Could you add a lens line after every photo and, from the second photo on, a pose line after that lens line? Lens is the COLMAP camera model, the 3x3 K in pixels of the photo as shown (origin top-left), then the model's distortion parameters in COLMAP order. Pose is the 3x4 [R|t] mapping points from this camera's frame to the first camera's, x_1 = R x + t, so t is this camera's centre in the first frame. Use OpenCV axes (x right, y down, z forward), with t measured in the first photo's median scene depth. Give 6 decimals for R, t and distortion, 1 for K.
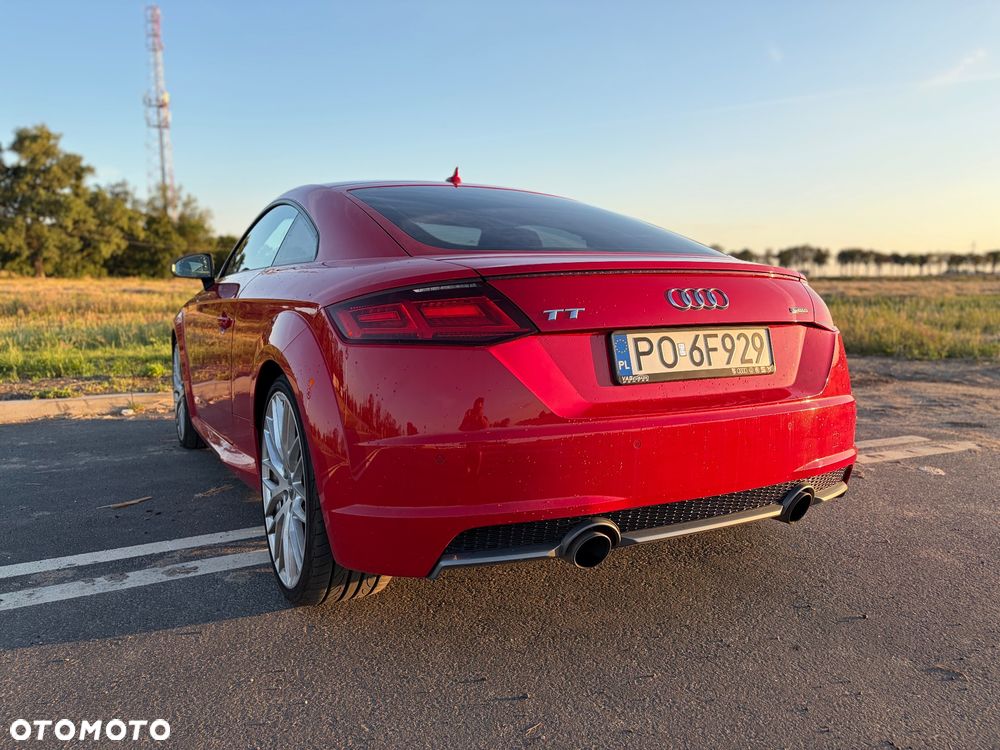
lens RADIAL K [[765.2, 0, 503.4], [0, 765.2, 390.7], [0, 0, 1]] dist [0.020471, -0.003255]
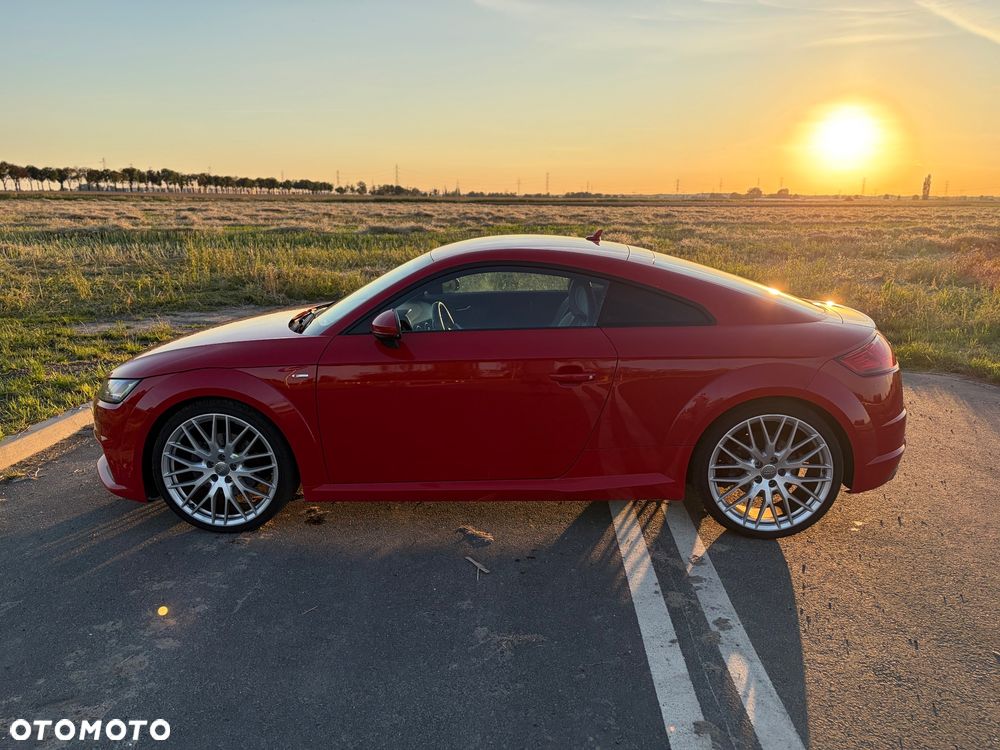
lens RADIAL K [[760.5, 0, 500.4], [0, 760.5, 372.6], [0, 0, 1]] dist [0.033247, -0.026025]
pose [[0.526786, -0.187655, 0.829025, -1.905733], [0.115327, 0.982086, 0.149020, -0.391903], [-0.842138, 0.017107, 0.538990, 0.616912]]
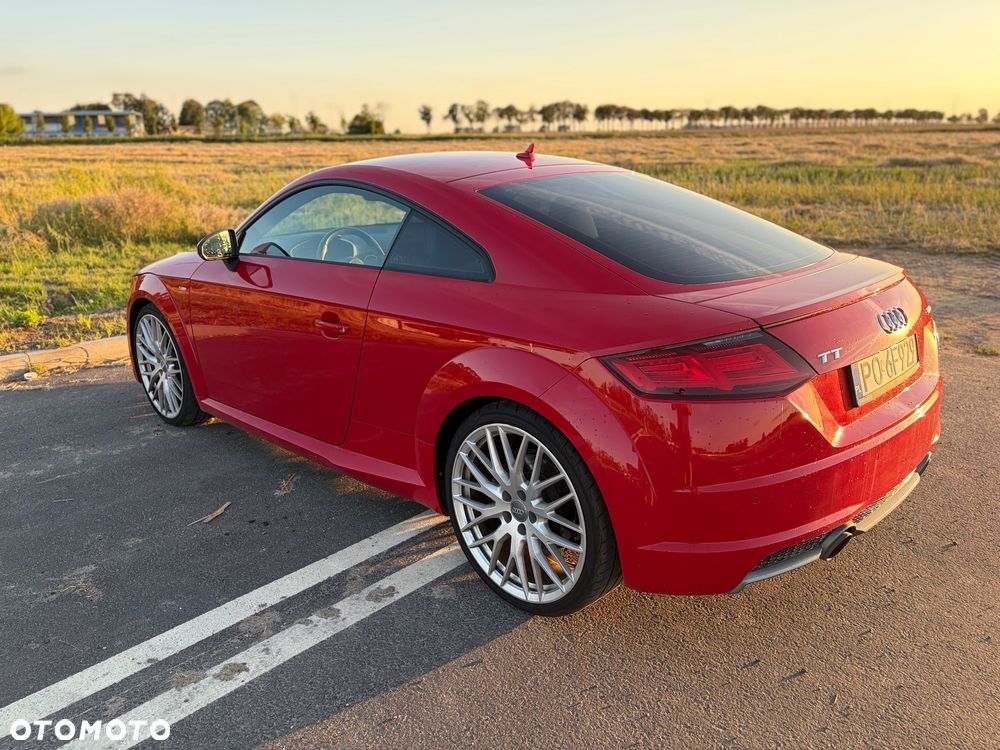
lens RADIAL K [[760.5, 0, 500.4], [0, 760.5, 372.6], [0, 0, 1]] dist [0.033247, -0.026025]
pose [[0.957388, -0.102049, 0.270173, -0.578274], [0.059198, 0.984970, 0.162266, -0.238301], [-0.282671, -0.139357, 0.949040, 0.035382]]
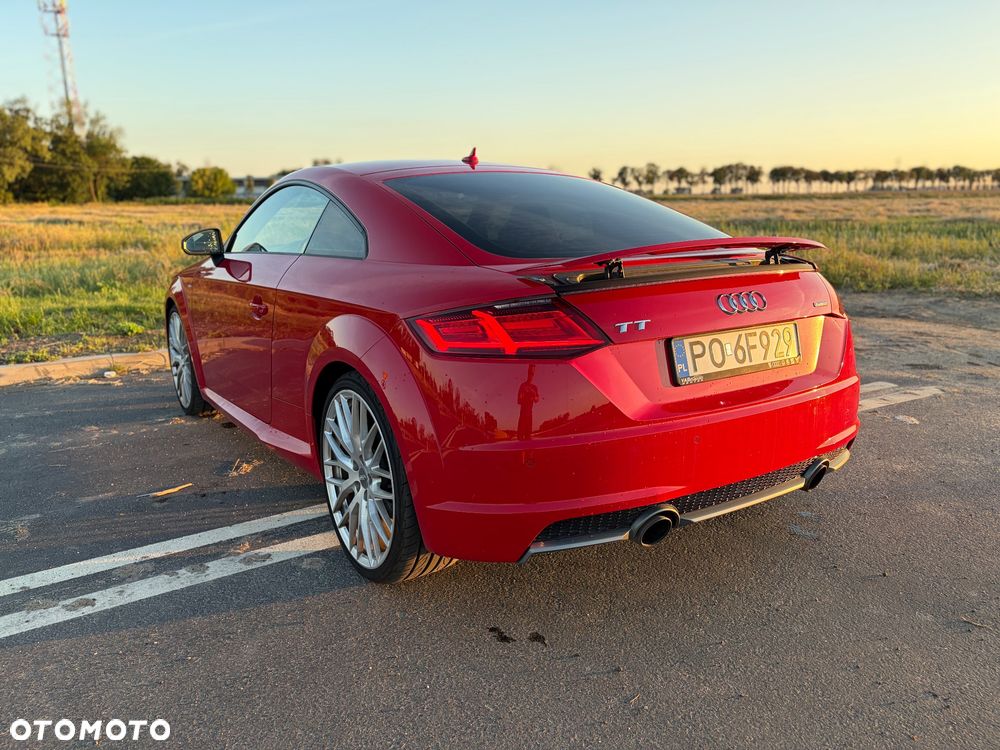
lens RADIAL K [[769.1, 0, 505.3], [0, 769.1, 352.1], [0, 0, 1]] dist [0.024006, -0.012046]
pose [[0.996450, -0.030449, 0.078492, -0.158984], [0.026511, 0.998360, 0.050743, -0.101760], [-0.079908, -0.048482, 0.995622, -0.083553]]
